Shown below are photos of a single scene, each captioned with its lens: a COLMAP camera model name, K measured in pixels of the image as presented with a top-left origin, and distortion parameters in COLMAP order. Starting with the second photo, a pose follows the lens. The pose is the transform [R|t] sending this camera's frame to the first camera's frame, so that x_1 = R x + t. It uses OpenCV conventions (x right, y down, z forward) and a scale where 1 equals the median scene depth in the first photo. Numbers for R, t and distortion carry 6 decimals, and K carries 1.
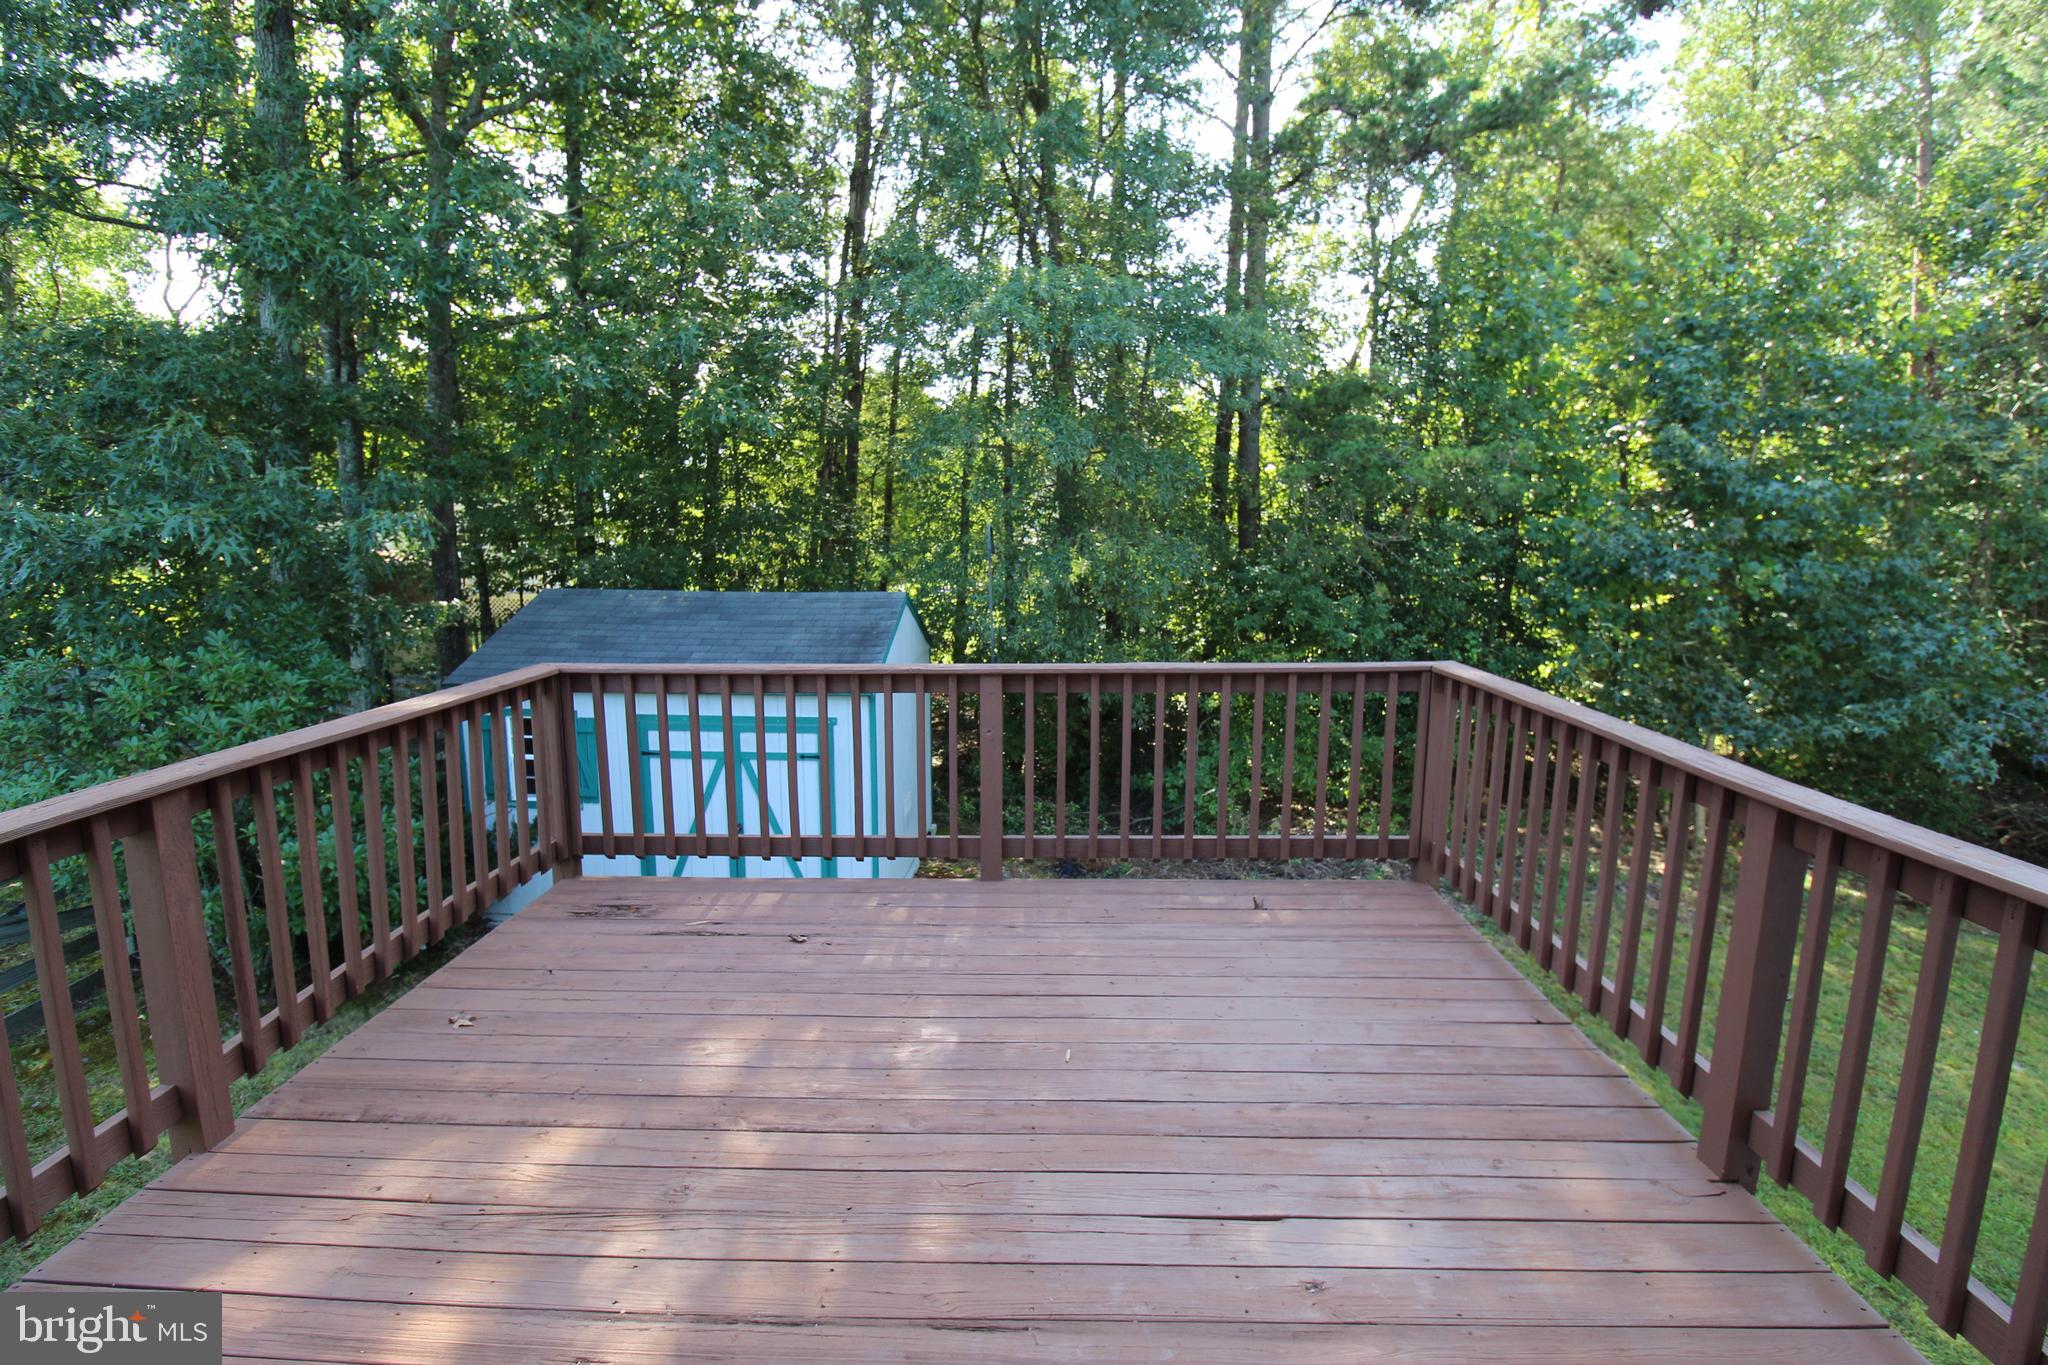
lens RADIAL K [[948.5, 0, 1023.3], [0, 948.5, 688.3], [0, 0, 1]] dist [-0.013470, -0.001576]
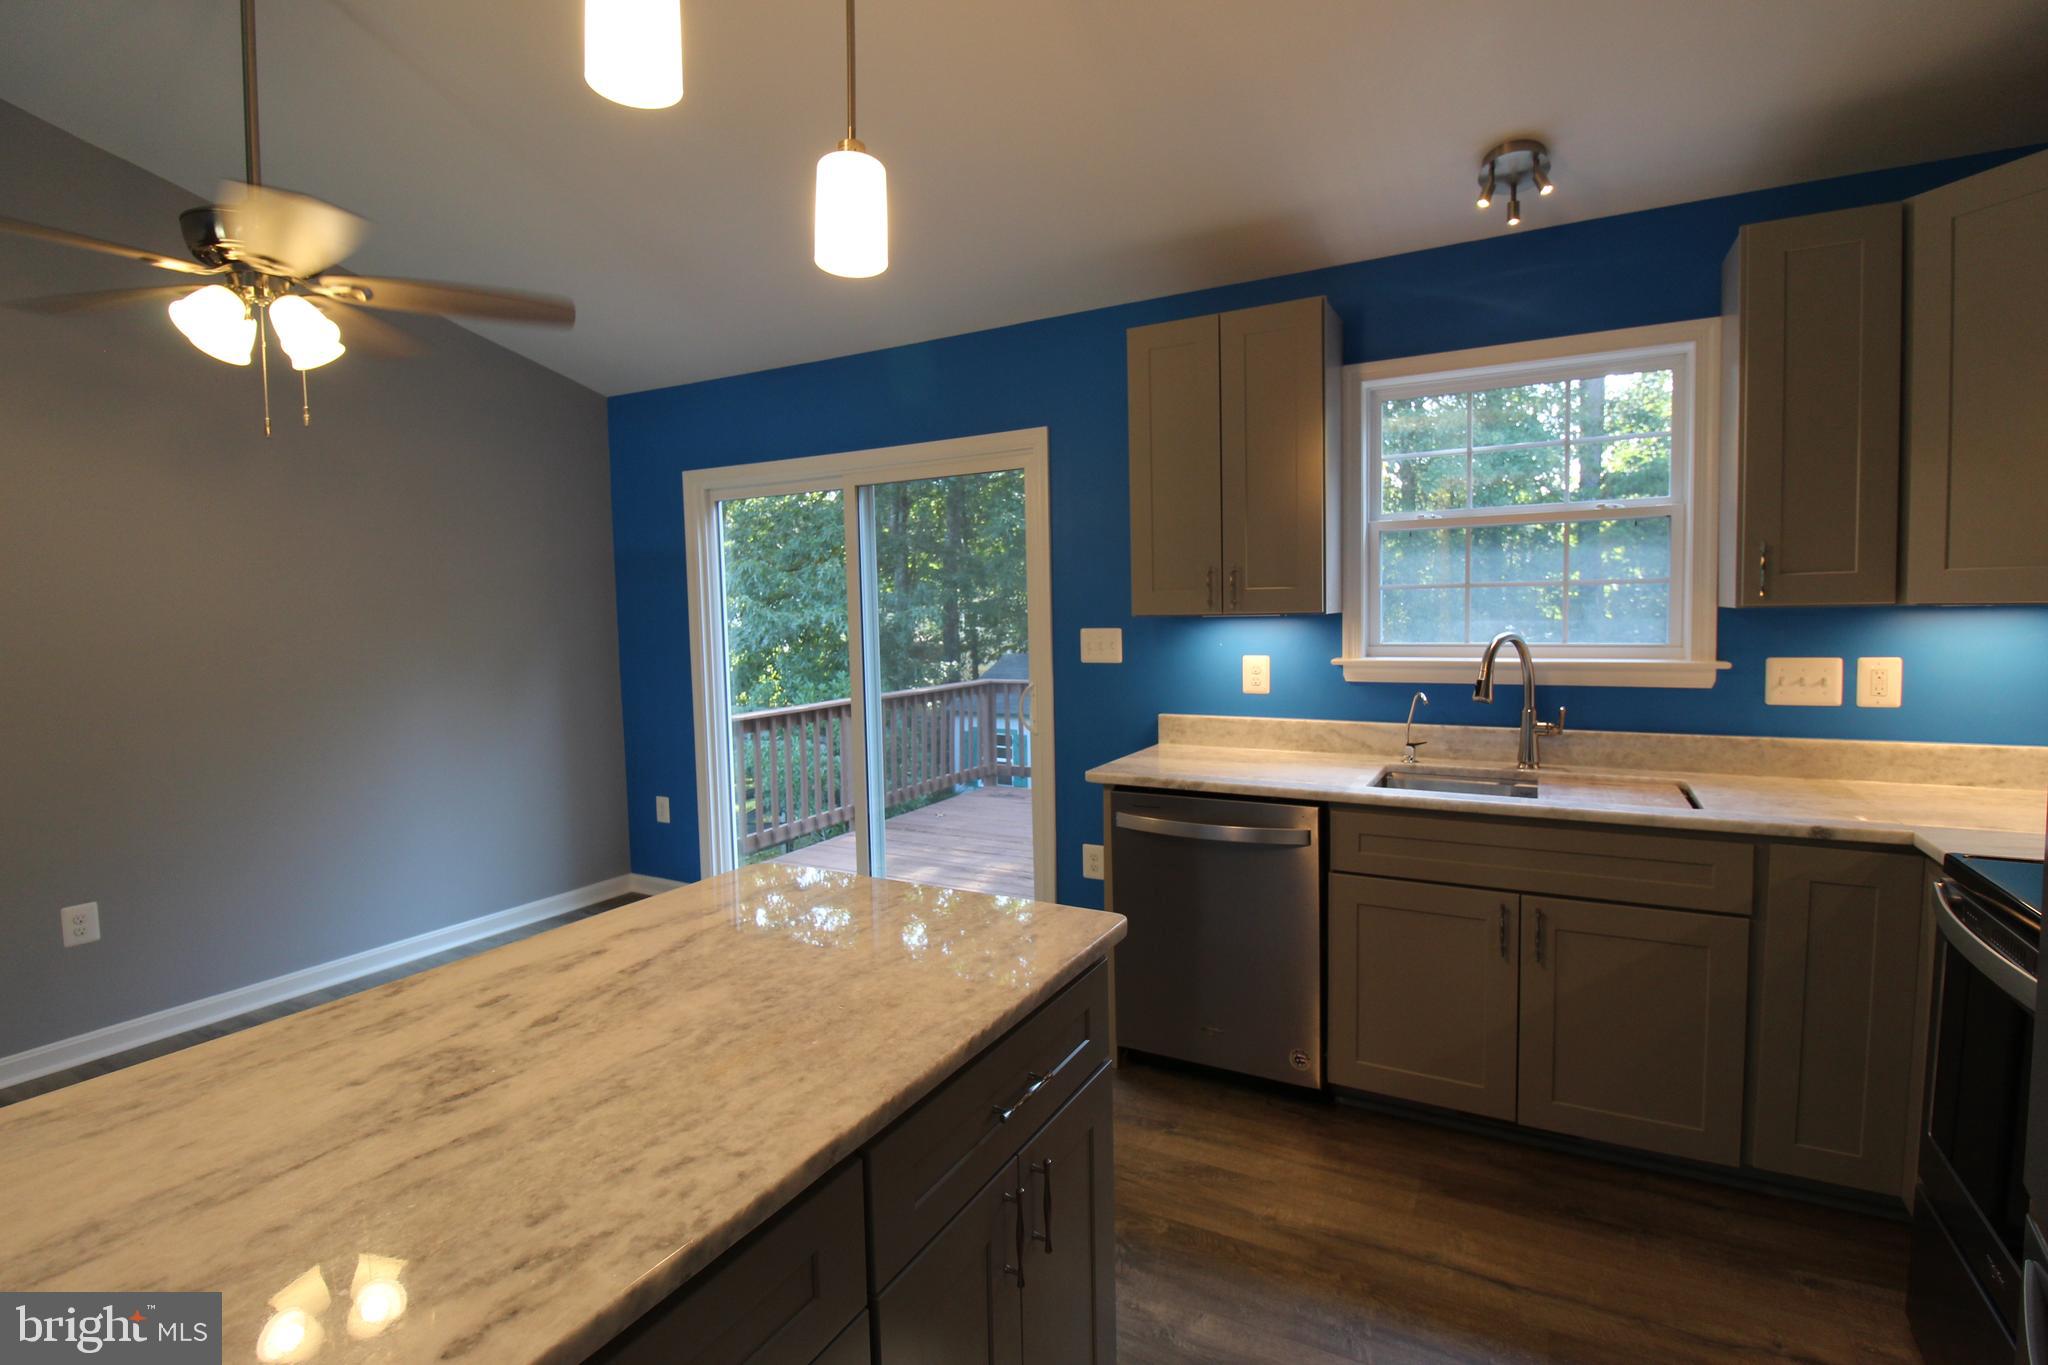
lens RADIAL K [[948.5, 0, 1030.2], [0, 948.5, 671.3], [0, 0, 1]] dist [-0.013470, -0.001576]
pose [[0.893287, 0.000403, -0.449486, 0.283605], [-0.045101, 0.995033, -0.088740, 0.074794], [0.447218, 0.099543, 0.888869, -0.441817]]
